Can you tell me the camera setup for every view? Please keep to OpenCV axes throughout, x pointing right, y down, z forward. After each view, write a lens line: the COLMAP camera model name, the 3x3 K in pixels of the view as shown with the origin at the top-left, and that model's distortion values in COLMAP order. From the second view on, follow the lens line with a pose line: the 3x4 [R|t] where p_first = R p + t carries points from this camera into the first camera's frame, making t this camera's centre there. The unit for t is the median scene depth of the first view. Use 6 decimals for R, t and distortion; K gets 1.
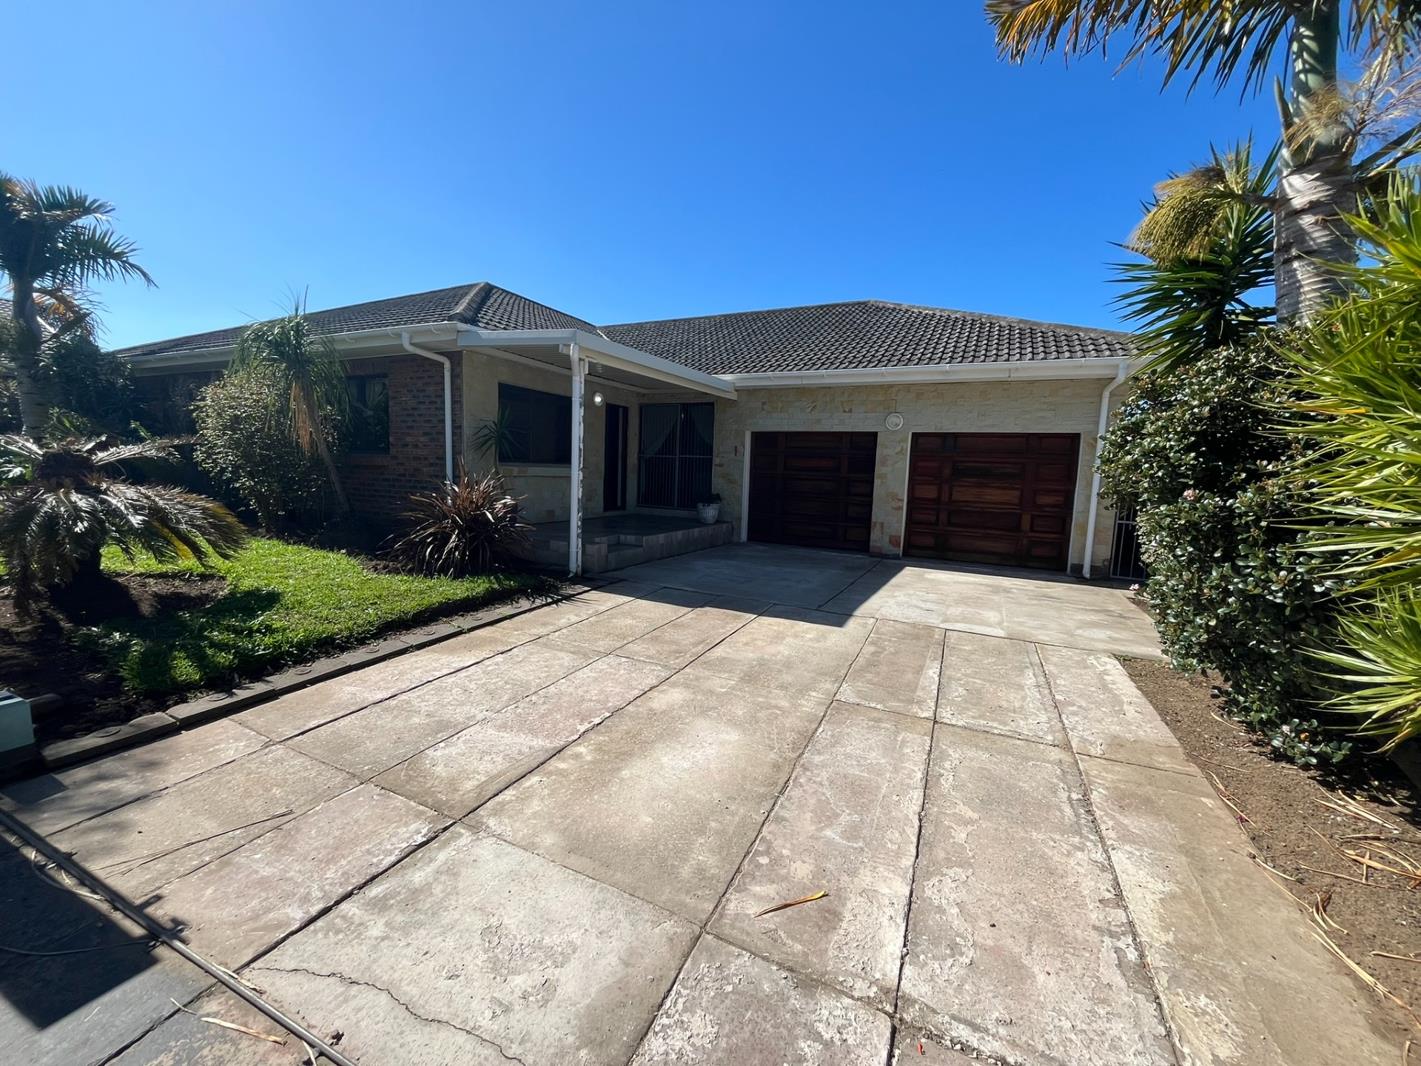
lens RADIAL K [[576.3, 0, 704.5], [0, 576.3, 535.1], [0, 0, 1]] dist [-0.003181, 0.000452]
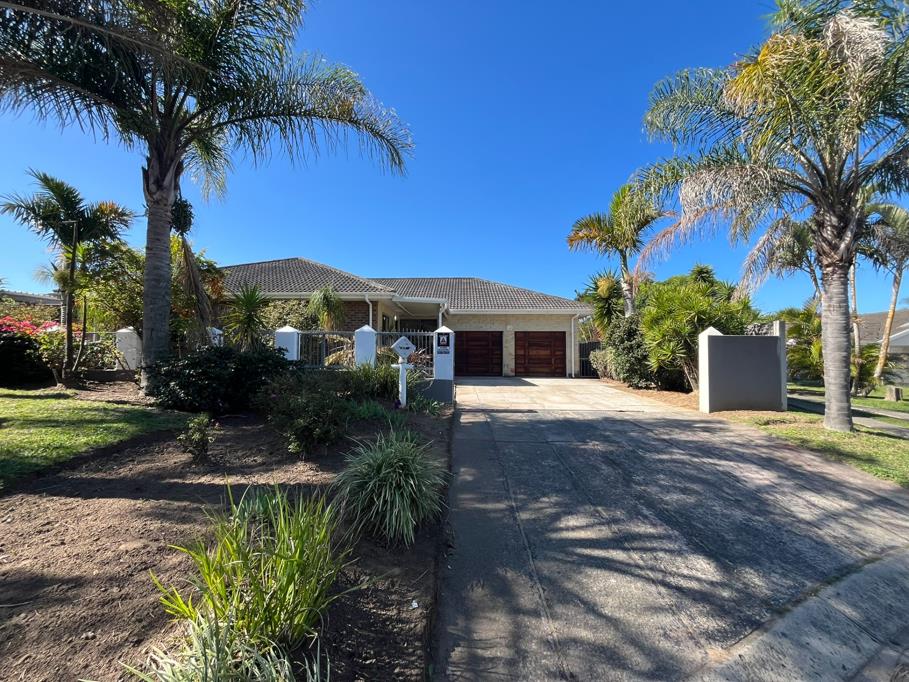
lens RADIAL K [[368.6, 0, 454.2], [0, 368.6, 335.8], [0, 0, 1]] dist [-0.003181, 0.000452]
pose [[0.906196, -0.011060, 0.422714, -0.799289], [0.078014, 0.986871, -0.141423, 0.089162], [-0.415599, 0.161134, 0.895161, -0.572513]]
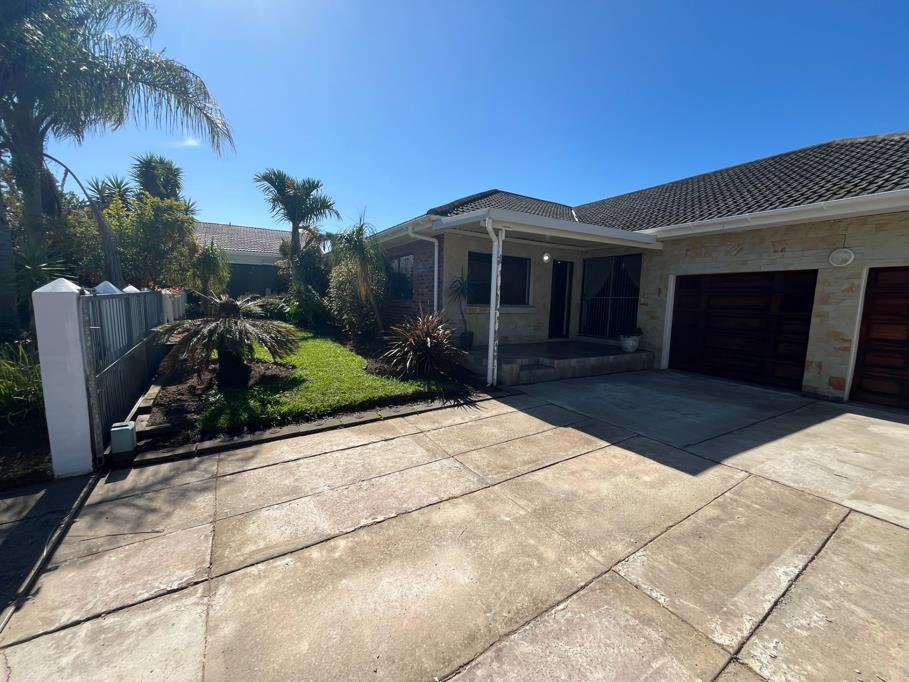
lens RADIAL K [[368.6, 0, 449.3], [0, 368.6, 341.3], [0, 0, 1]] dist [-0.003181, 0.000452]
pose [[0.839004, 0.046709, -0.542117, 0.147104], [-0.056806, 0.998383, -0.001896, -0.025910], [0.541152, 0.032386, 0.840301, 0.176320]]
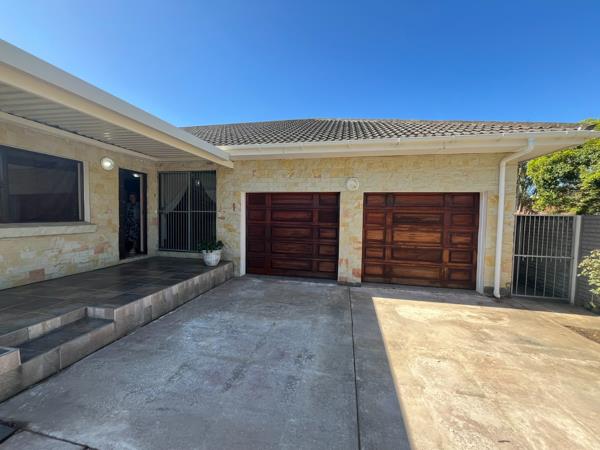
lens RADIAL K [[243.3, 0, 297.6], [0, 243.3, 223.9], [0, 0, 1]] dist [-0.003181, 0.000452]
pose [[0.965716, -0.029768, 0.257888, 0.068850], [0.047511, 0.996892, -0.062843, -0.090913], [-0.255216, 0.072941, 0.964129, 0.594105]]
